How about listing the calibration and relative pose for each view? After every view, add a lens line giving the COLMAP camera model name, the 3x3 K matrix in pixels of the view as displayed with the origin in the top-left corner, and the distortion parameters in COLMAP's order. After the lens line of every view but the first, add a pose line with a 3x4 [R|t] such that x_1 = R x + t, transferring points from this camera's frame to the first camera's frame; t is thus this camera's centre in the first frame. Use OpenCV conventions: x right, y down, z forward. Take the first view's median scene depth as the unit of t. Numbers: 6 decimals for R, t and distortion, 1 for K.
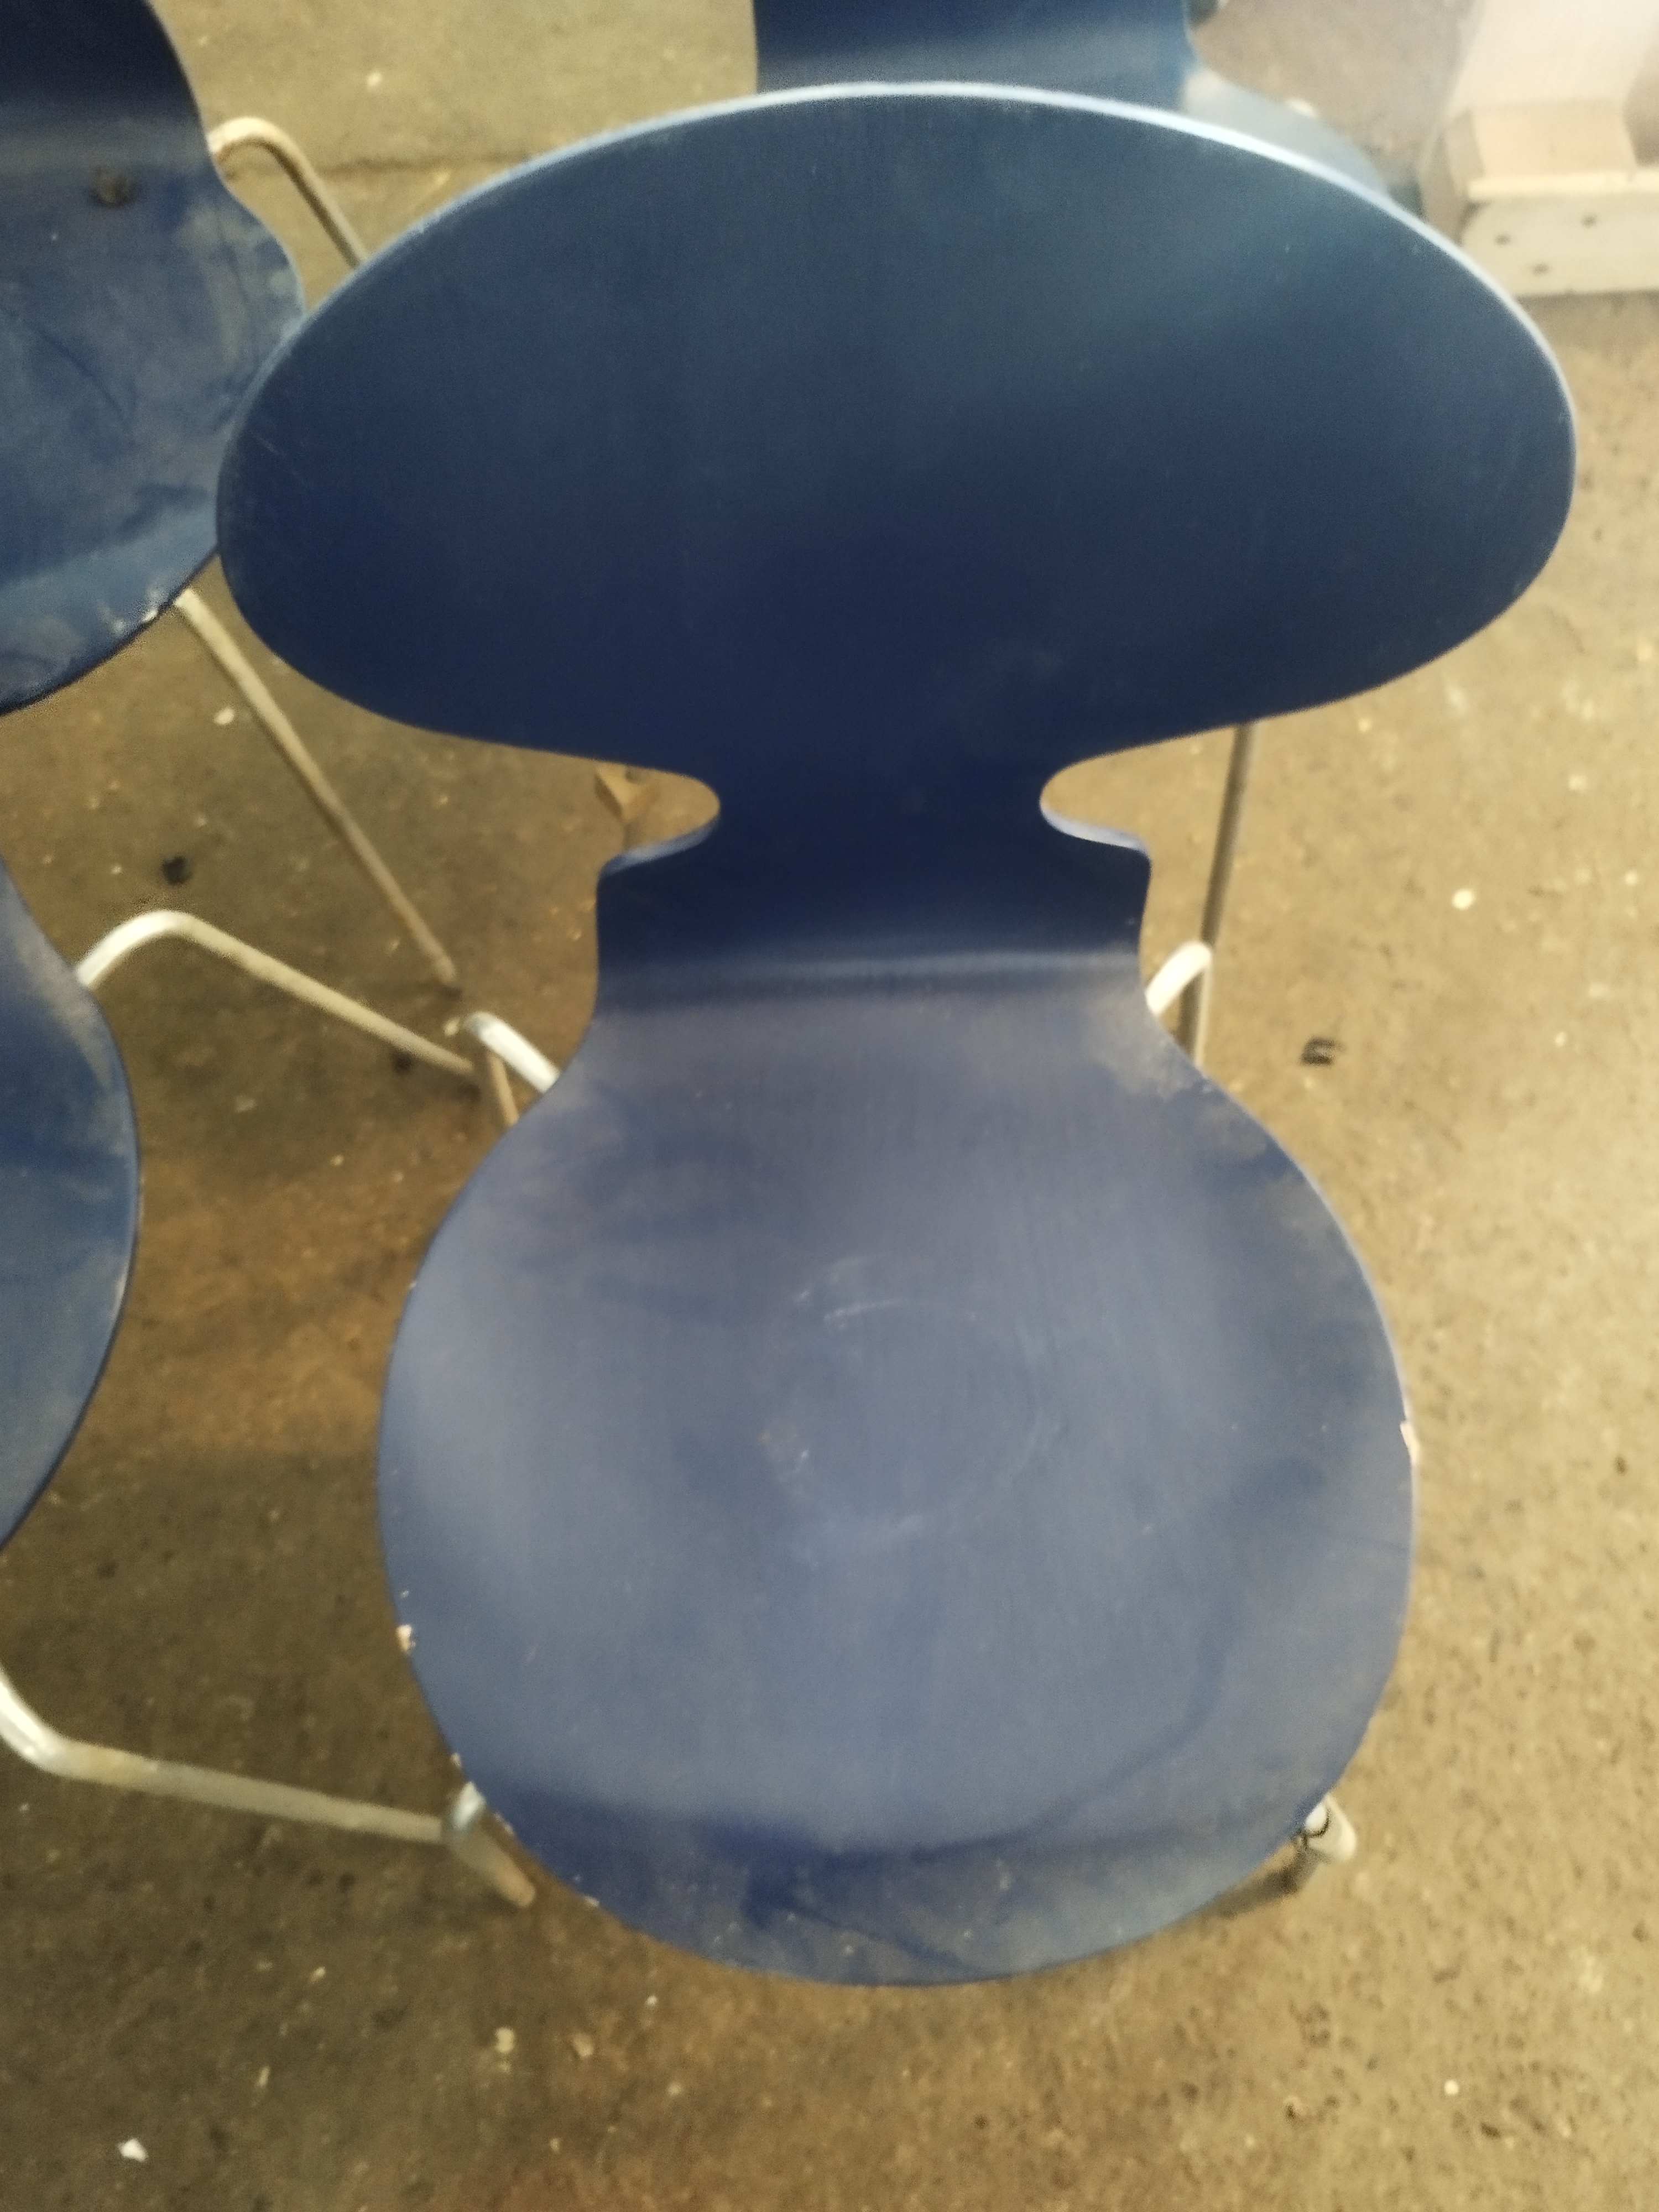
lens RADIAL K [[1642.1, 0, 823.5], [0, 1642.1, 1112.3], [0, 0, 1]] dist [-0.005961, -0.002369]
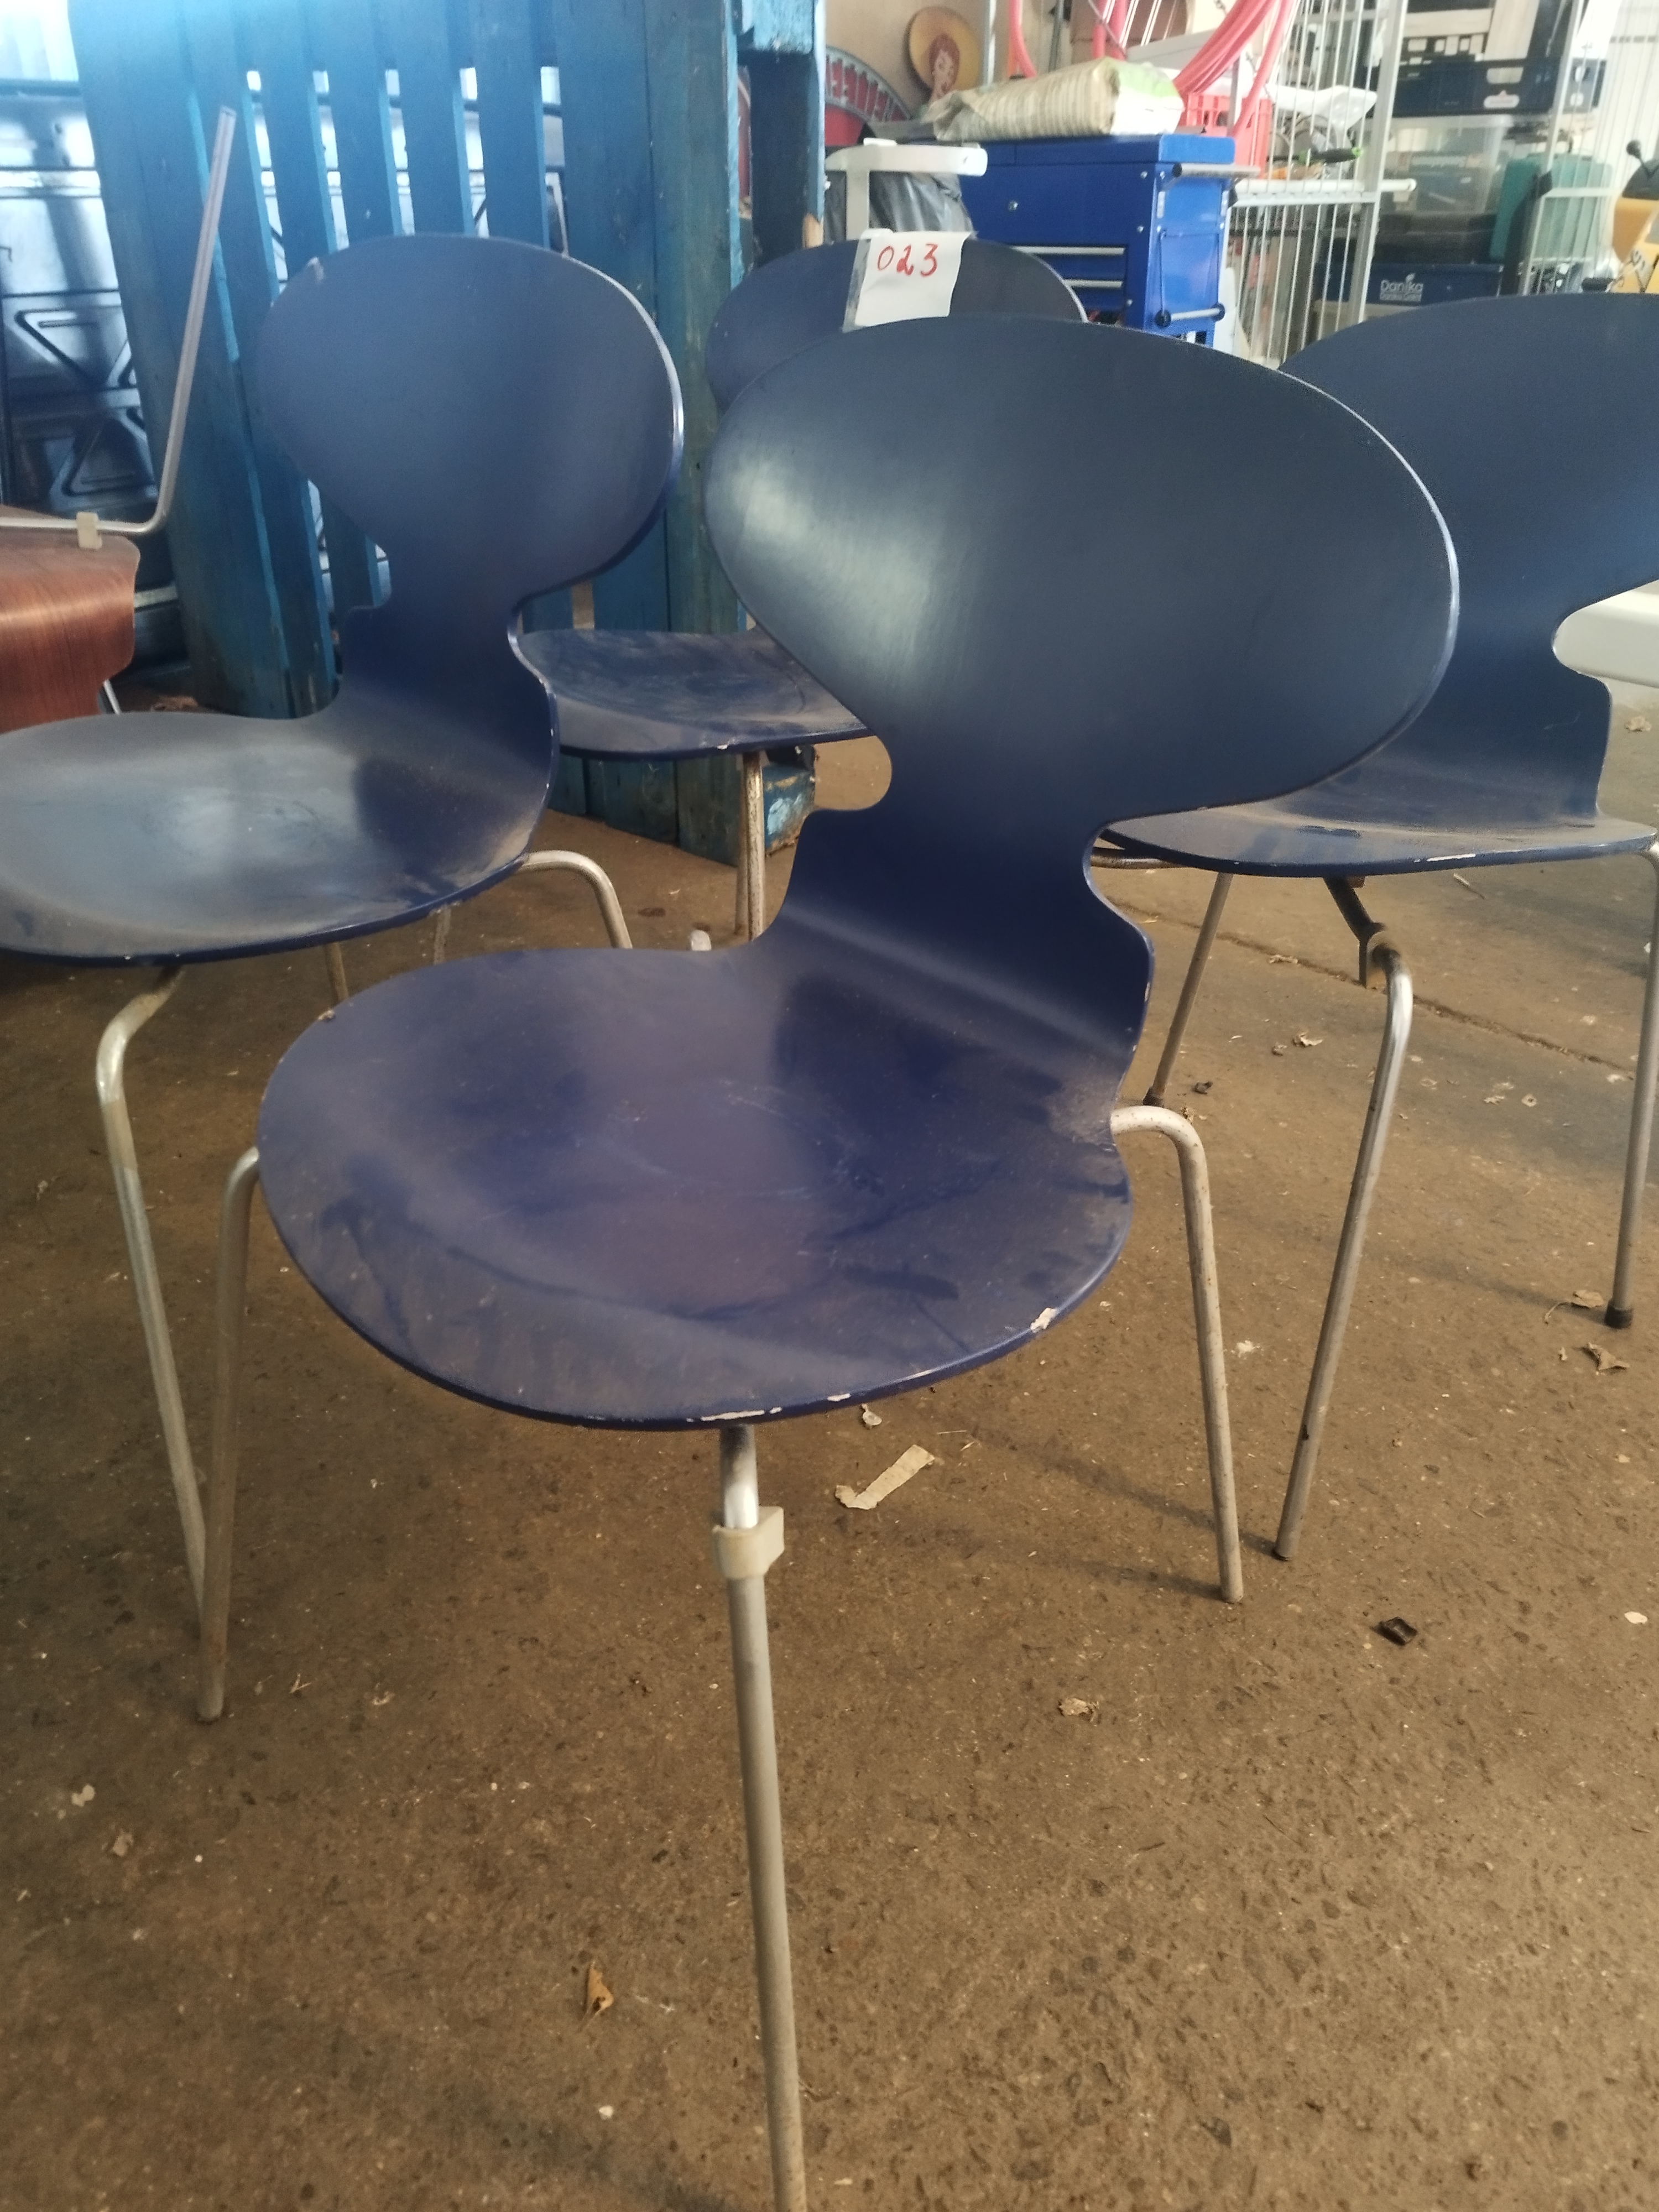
lens RADIAL K [[1599.1, 0, 826.5], [0, 1599.1, 1110.3], [0, 0, 1]] dist [0.006752, -0.003272]
pose [[0.764849, 0.389152, -0.513387, 0.456947], [-0.620449, 0.659424, -0.424503, 0.400277], [0.173343, 0.643212, 0.745809, 0.081623]]
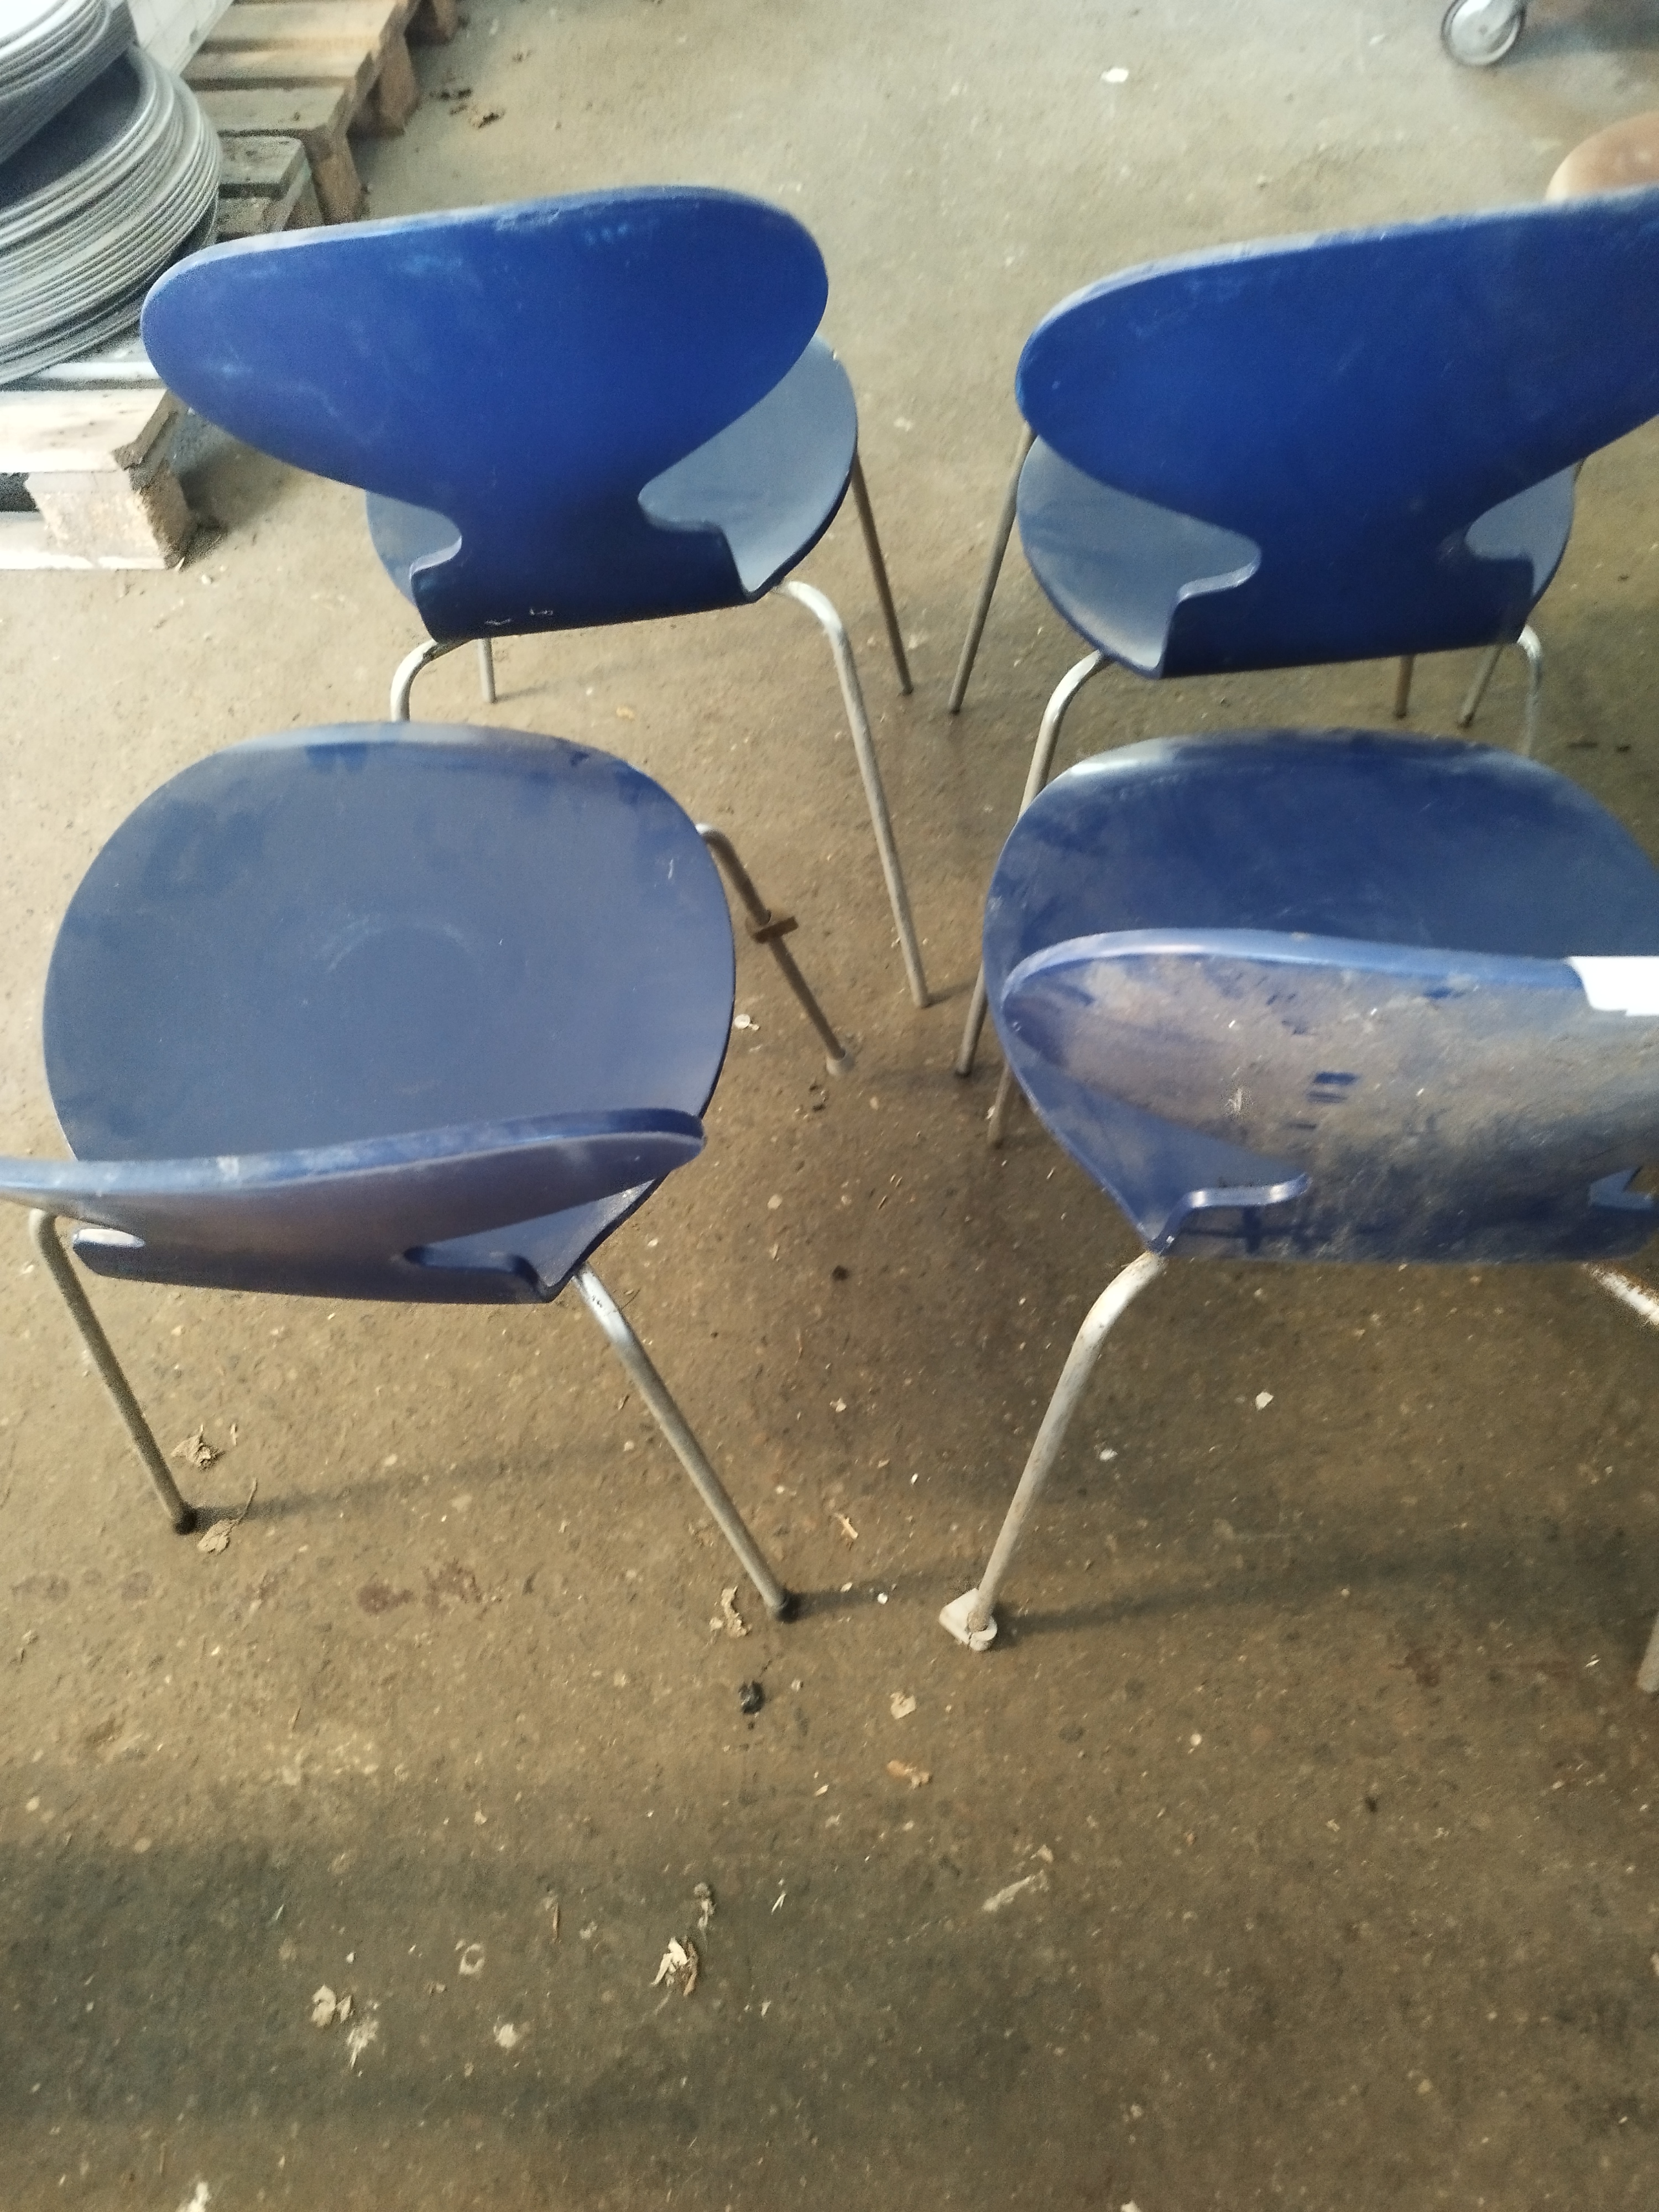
lens RADIAL K [[1607.8, 0, 802.1], [0, 1607.8, 1104.4], [0, 0, 1]] dist [0.013084, -0.003619]
pose [[-0.992219, 0.021888, 0.122568, -0.271322], [0.090326, -0.550985, 0.829612, -1.229740], [0.085691, 0.834228, 0.544721, 0.388006]]
